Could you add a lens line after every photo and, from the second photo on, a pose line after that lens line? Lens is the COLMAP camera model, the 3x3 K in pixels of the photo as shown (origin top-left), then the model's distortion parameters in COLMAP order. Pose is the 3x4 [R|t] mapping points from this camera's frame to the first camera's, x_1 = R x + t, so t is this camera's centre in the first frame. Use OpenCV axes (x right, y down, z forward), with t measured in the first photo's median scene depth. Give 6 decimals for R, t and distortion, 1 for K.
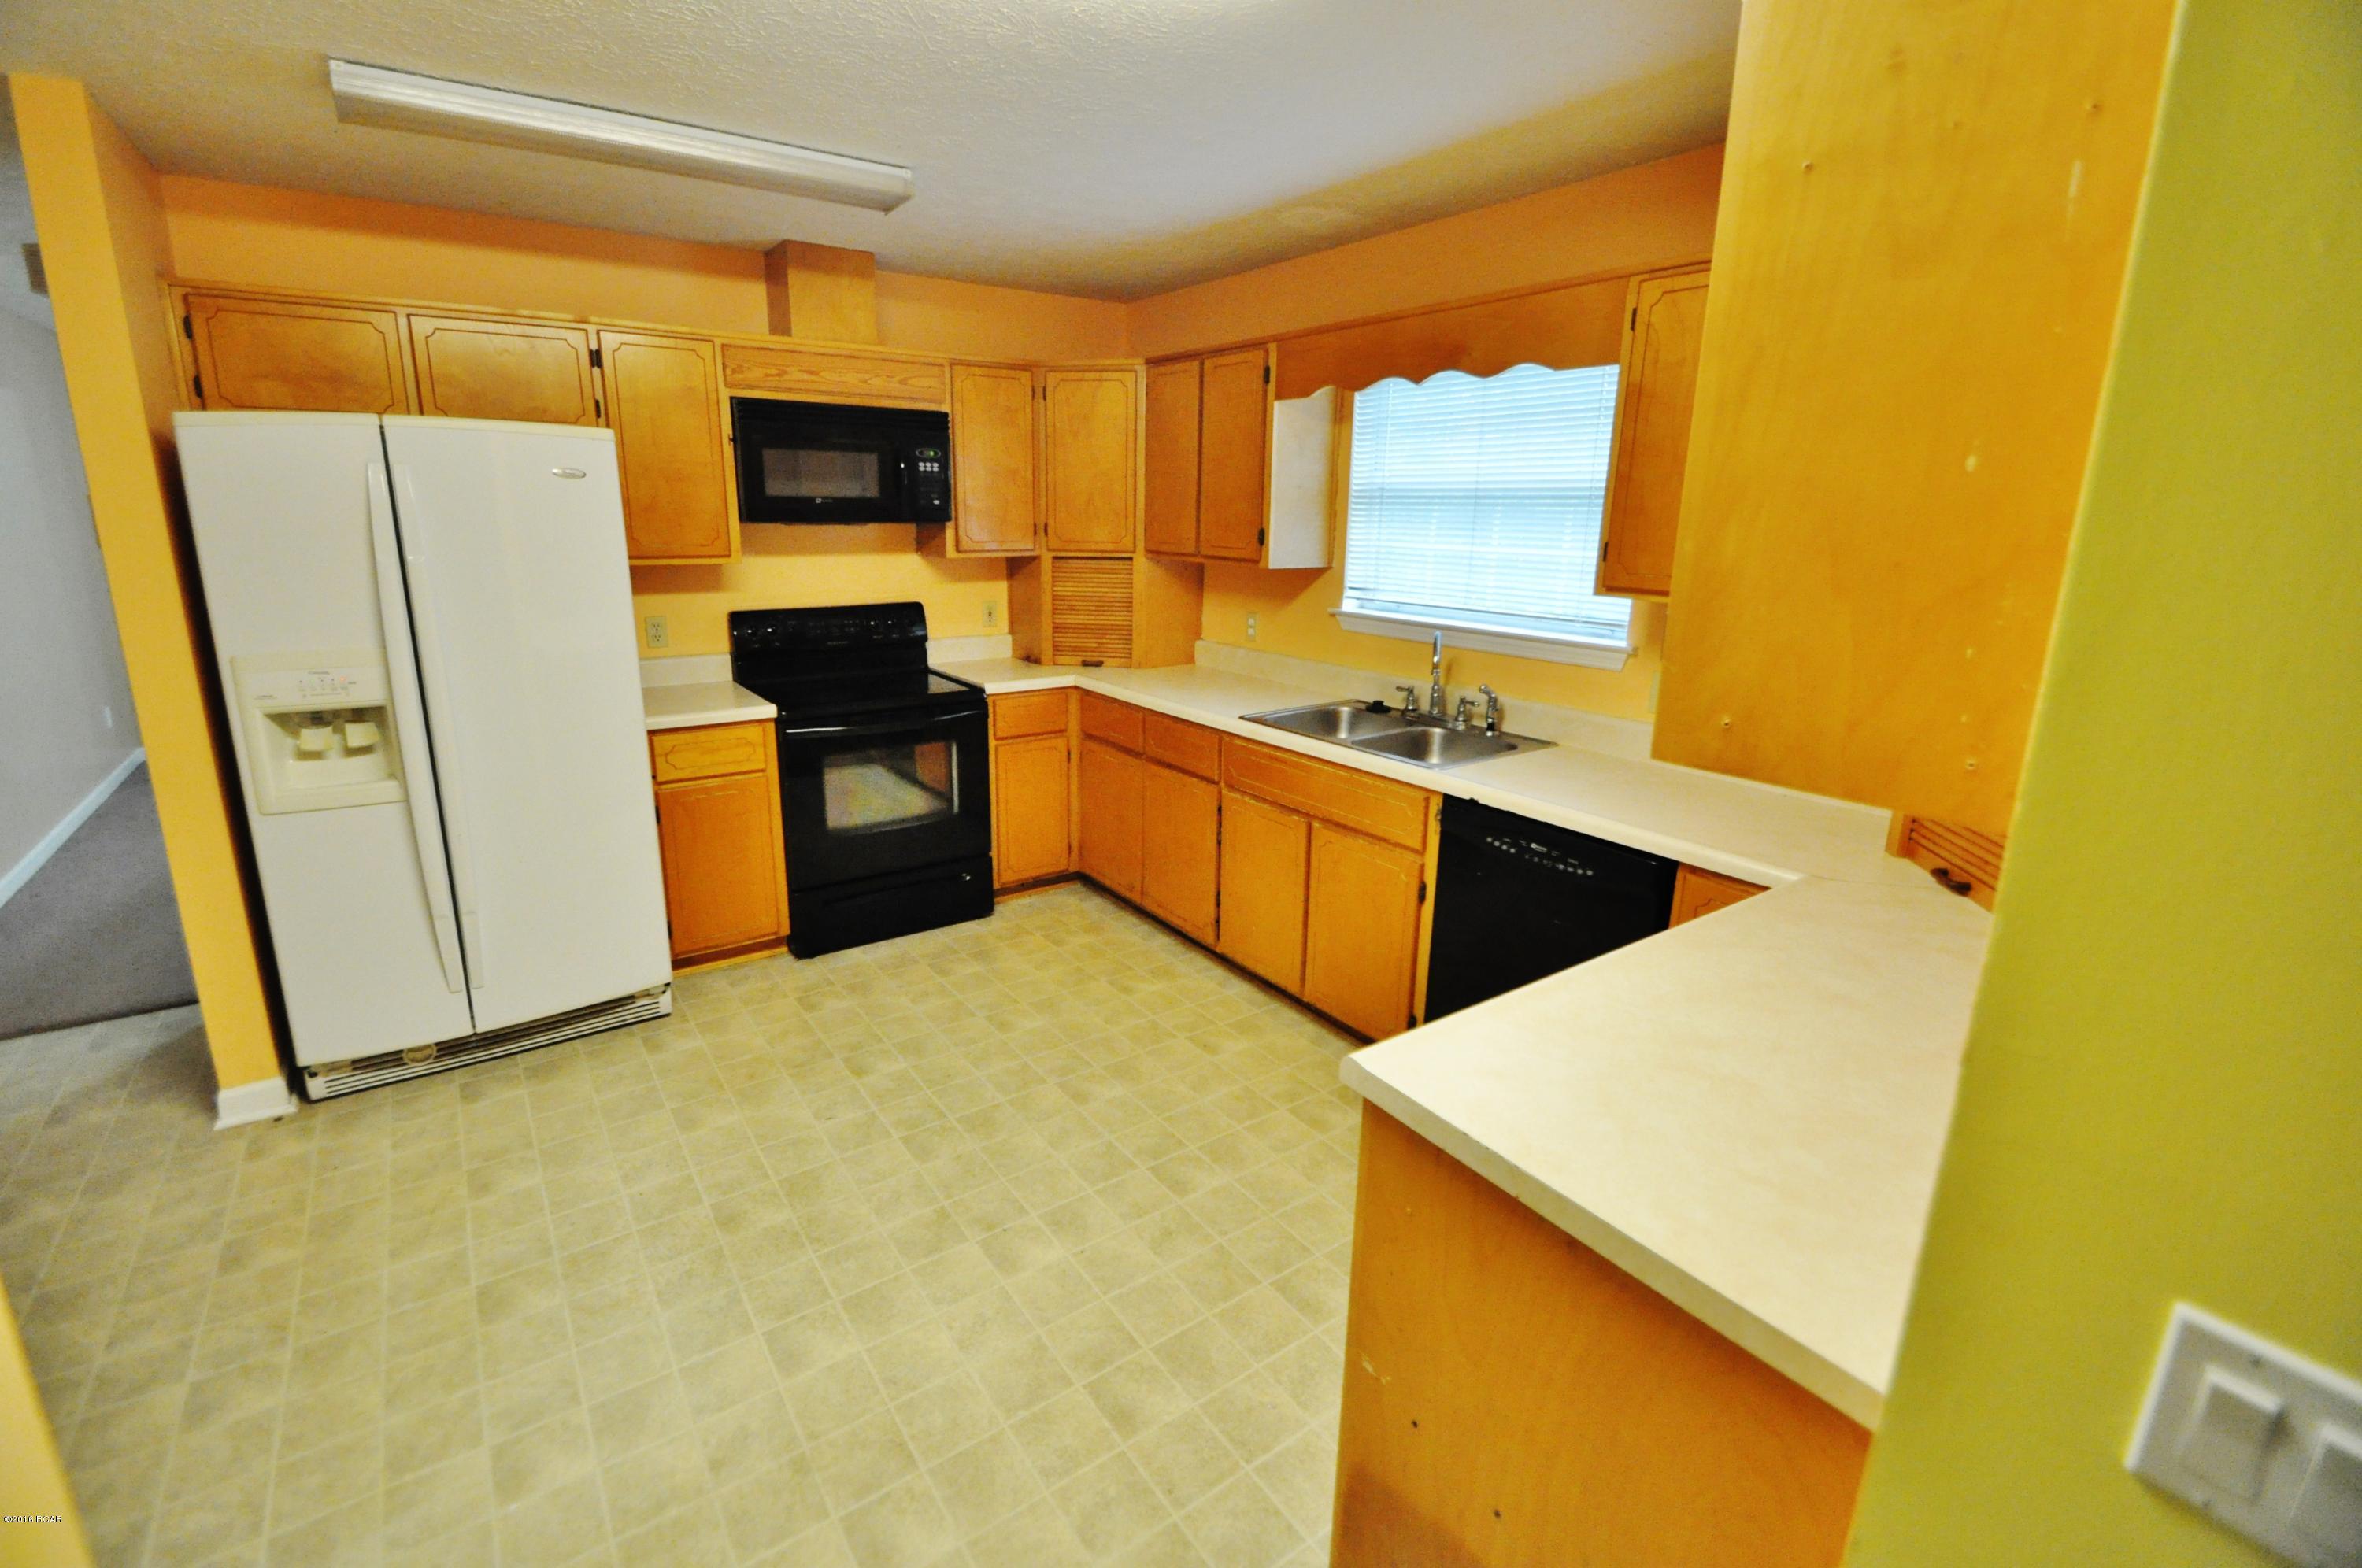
lens RADIAL K [[1033.0, 0, 1149.8], [0, 1033.0, 743.9], [0, 0, 1]] dist [0.023115, -0.017342]
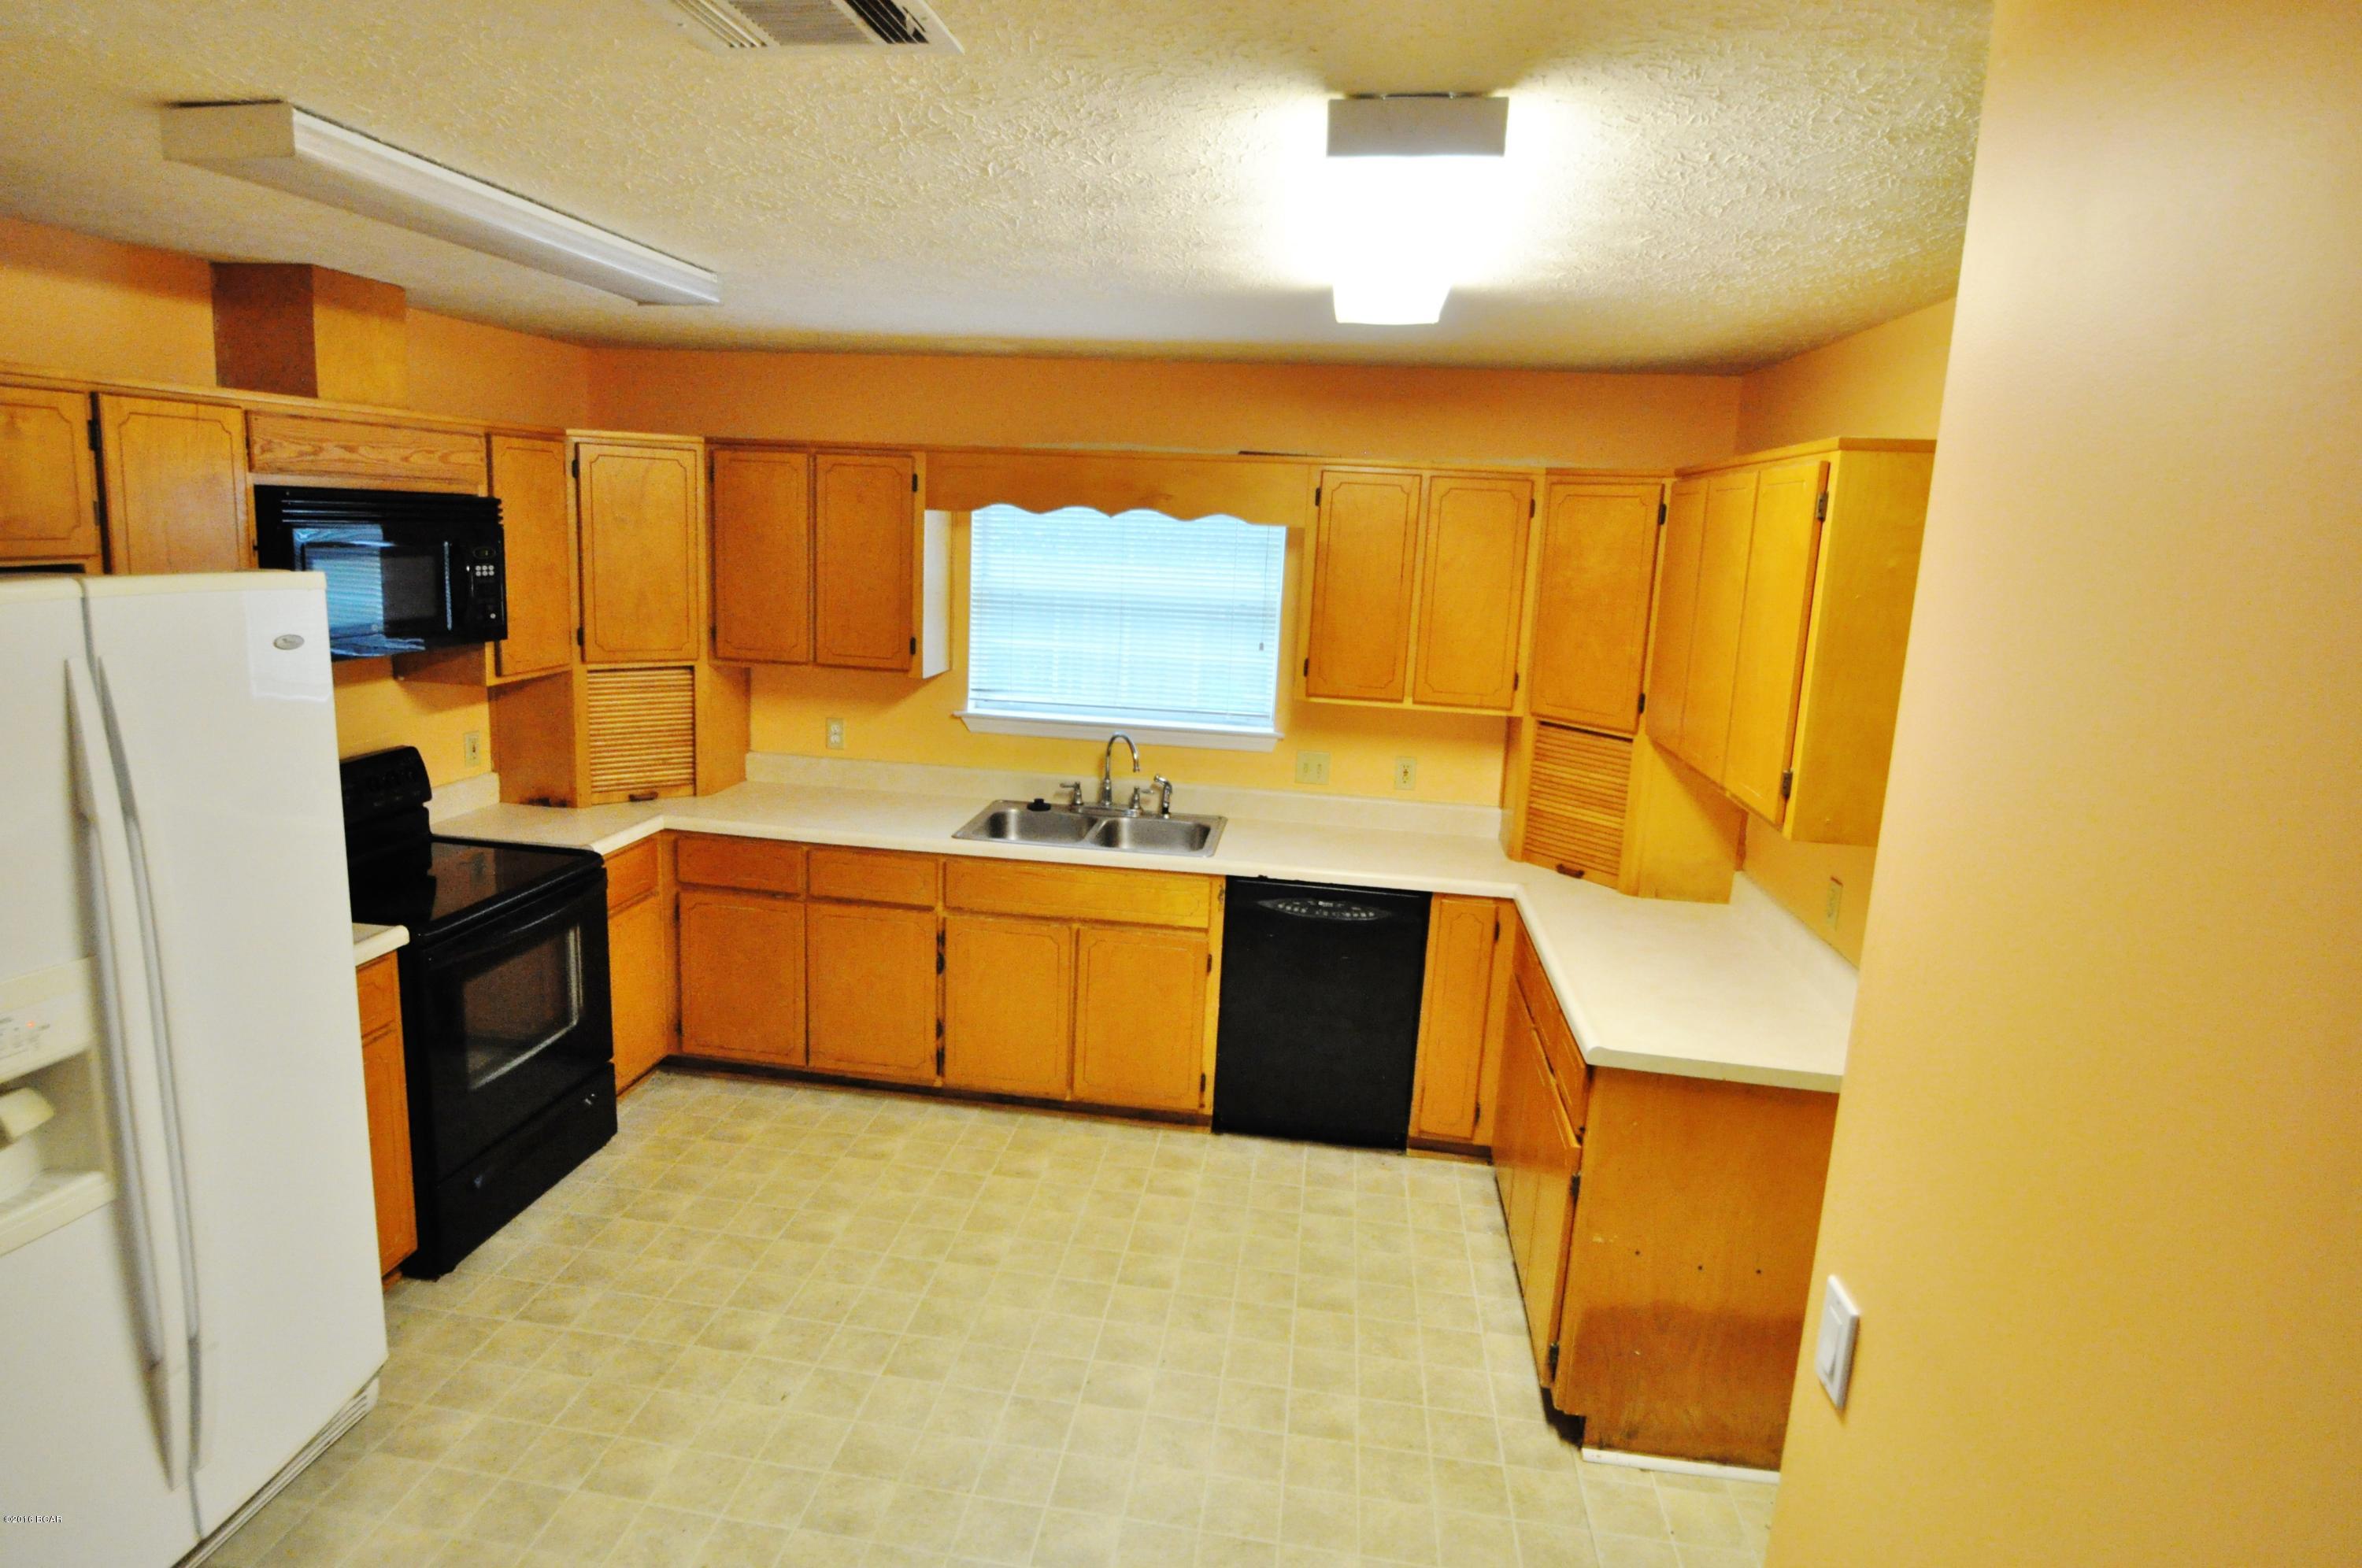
lens RADIAL K [[1249.5, 0, 1177.0], [0, 1249.5, 746.9], [0, 0, 1]] dist [-0.010623, -0.000061]
pose [[0.685217, -0.109099, 0.720122, -0.582294], [0.132211, 0.990923, 0.024322, -0.106523], [-0.716239, 0.078542, 0.693421, 0.032358]]
